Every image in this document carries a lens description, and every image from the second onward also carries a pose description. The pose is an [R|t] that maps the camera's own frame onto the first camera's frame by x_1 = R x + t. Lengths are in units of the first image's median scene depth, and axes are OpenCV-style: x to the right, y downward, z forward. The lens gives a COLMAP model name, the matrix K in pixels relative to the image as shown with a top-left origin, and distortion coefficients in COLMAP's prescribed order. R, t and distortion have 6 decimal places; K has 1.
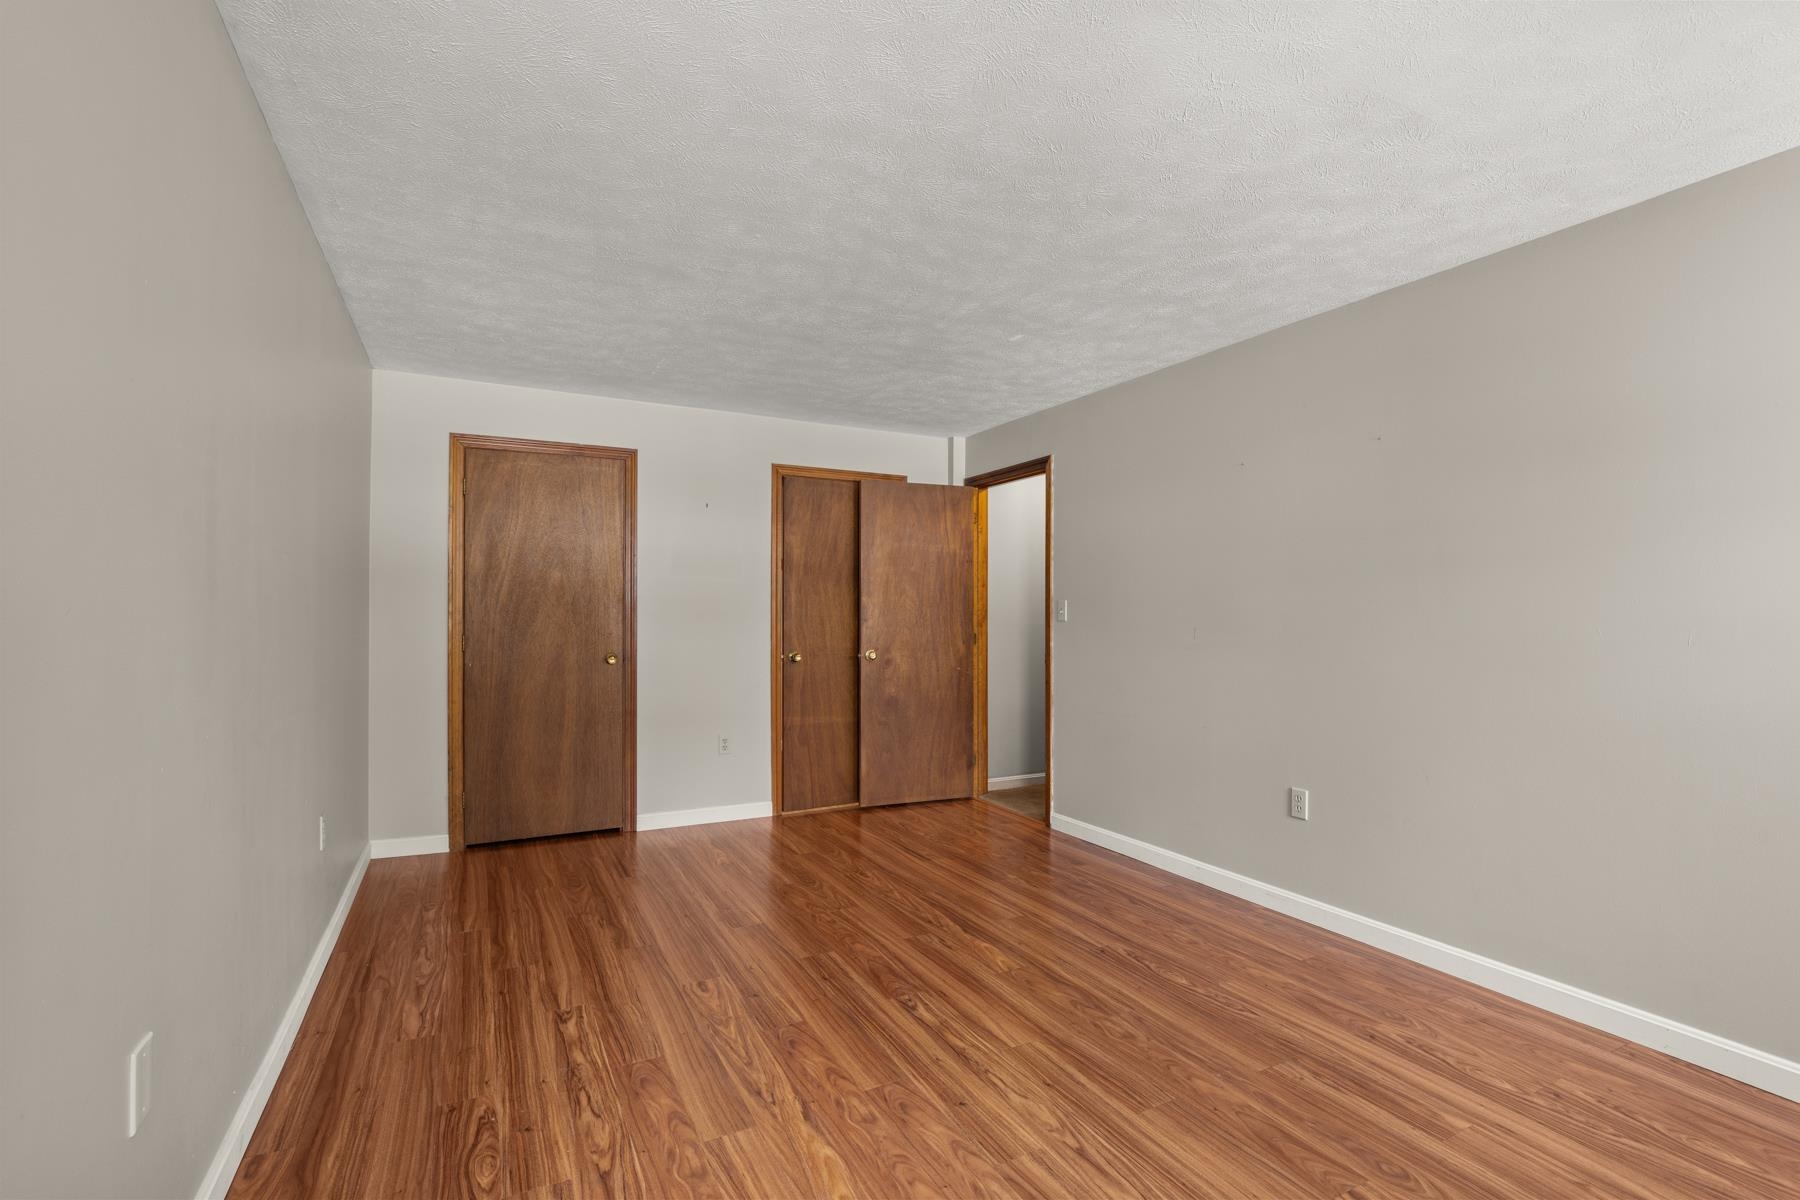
lens RADIAL K [[823.8, 0, 902.0], [0, 823.8, 612.1], [0, 0, 1]] dist [-0.000510, -0.000085]
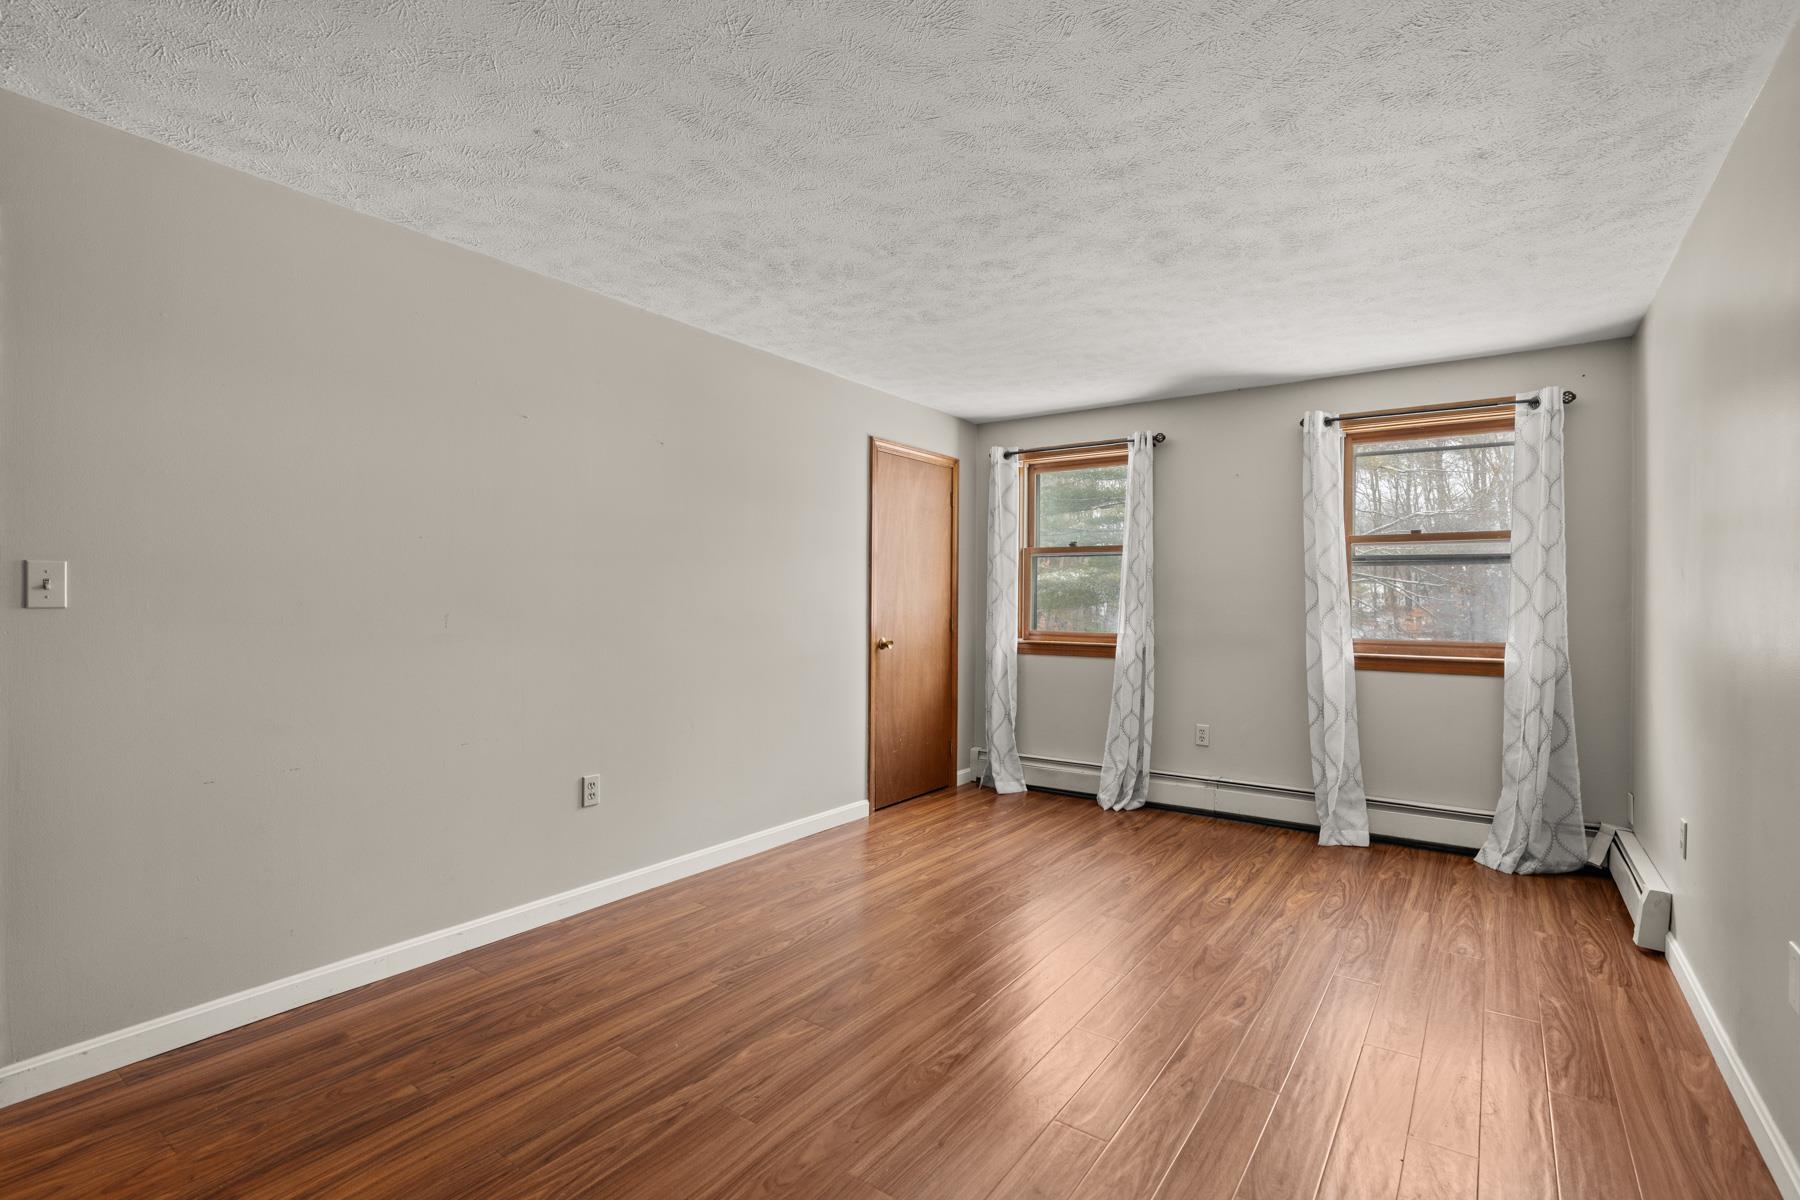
lens RADIAL K [[823.8, 0, 937.7], [0, 823.8, 581.0], [0, 0, 1]] dist [-0.000510, -0.000085]
pose [[-0.473897, 0.016226, 0.880431, -0.631527], [-0.011899, 0.999621, -0.024827, 0.006151], [-0.880500, -0.022242, -0.473524, 1.223121]]
